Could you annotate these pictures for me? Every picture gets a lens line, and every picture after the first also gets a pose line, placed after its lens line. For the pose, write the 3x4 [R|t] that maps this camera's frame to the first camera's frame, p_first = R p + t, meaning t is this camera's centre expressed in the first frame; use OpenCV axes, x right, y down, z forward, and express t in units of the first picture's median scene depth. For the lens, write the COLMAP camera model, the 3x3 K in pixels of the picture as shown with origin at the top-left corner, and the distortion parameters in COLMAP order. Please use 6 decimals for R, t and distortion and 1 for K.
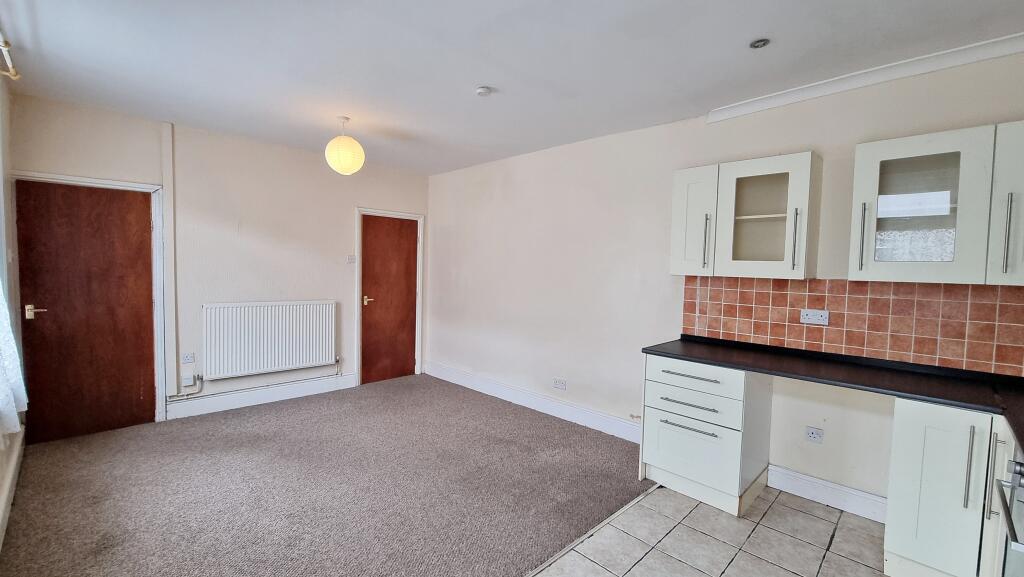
lens RADIAL K [[432.4, 0, 512.0], [0, 432.4, 288.5], [0, 0, 1]] dist [-0.000507, 0.000068]
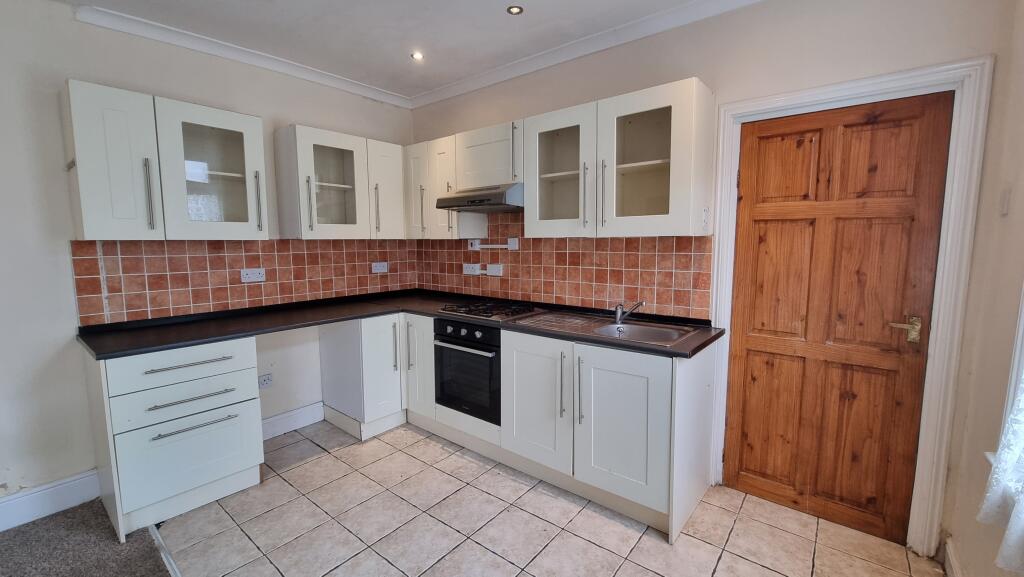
lens RADIAL K [[421.8, 0, 514.0], [0, 421.8, 286.9], [0, 0, 1]] dist [-0.000315, 0.000047]
pose [[-0.099481, -0.135481, 0.985773, -0.325949], [0.050529, 0.988721, 0.140985, -0.016715], [-0.993756, 0.063836, -0.091513, 0.371417]]
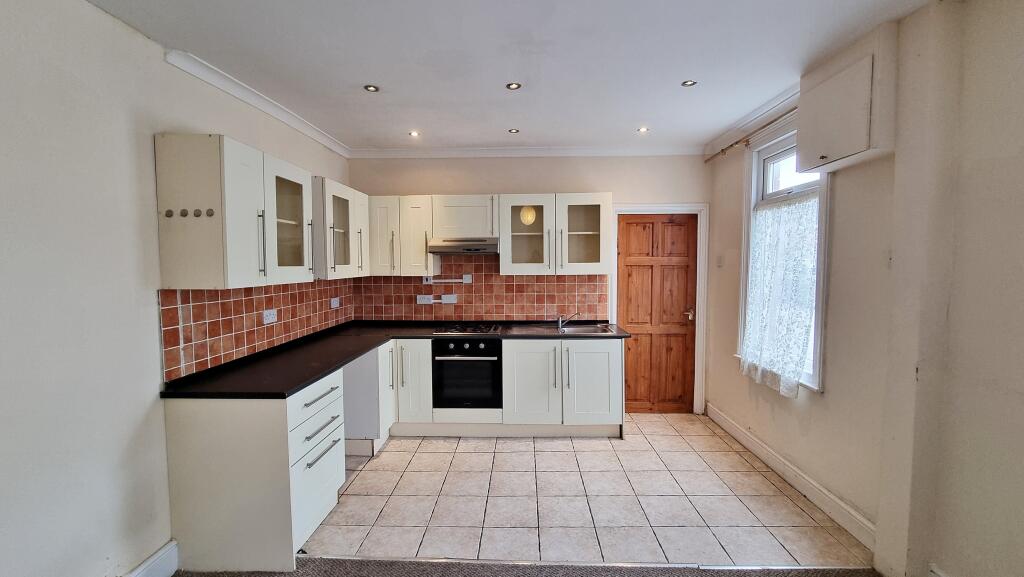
lens RADIAL K [[421.8, 0, 514.0], [0, 421.8, 286.9], [0, 0, 1]] dist [-0.000315, 0.000047]
pose [[-0.680515, -0.065330, 0.729816, -0.394249], [0.023409, 0.993571, 0.110768, -0.090141], [-0.732360, 0.092464, -0.674610, 1.026768]]
